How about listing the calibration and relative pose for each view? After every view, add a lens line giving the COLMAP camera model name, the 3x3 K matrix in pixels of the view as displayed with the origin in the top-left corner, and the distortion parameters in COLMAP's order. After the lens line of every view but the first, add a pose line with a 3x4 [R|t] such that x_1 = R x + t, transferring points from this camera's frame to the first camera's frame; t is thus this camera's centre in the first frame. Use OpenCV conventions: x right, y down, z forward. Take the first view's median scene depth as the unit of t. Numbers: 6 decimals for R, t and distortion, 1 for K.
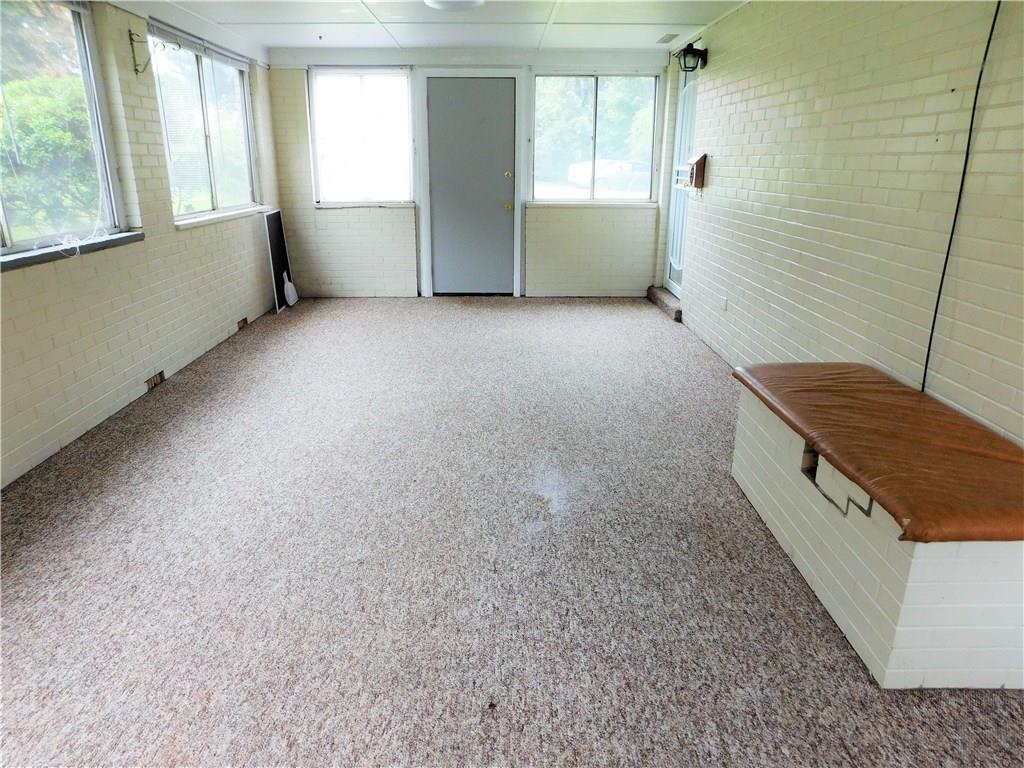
lens RADIAL K [[682.8, 0, 510.8], [0, 682.8, 385.4], [0, 0, 1]] dist [-0.048783, 0.042200]
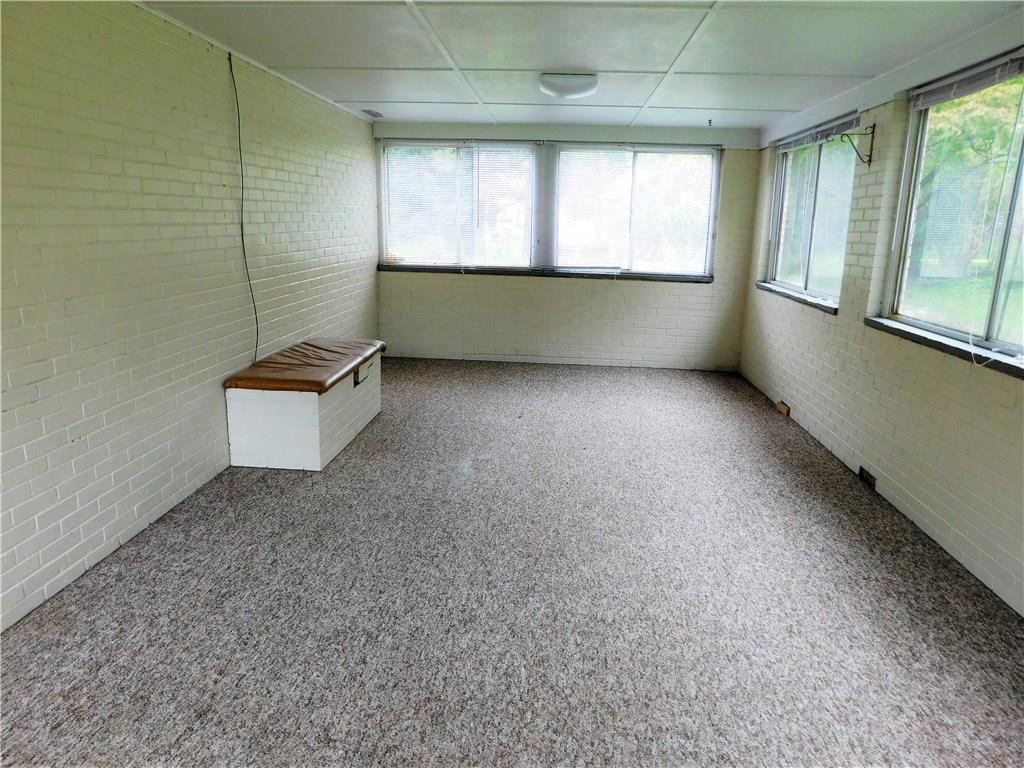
lens RADIAL K [[682.8, 0, 510.8], [0, 682.8, 383.2], [0, 0, 1]] dist [-0.048783, 0.042200]
pose [[-0.995113, -0.051969, 0.083958, -0.134598], [0.000395, 0.848184, 0.529702, -0.706705], [-0.098740, 0.527146, -0.844019, 2.011597]]
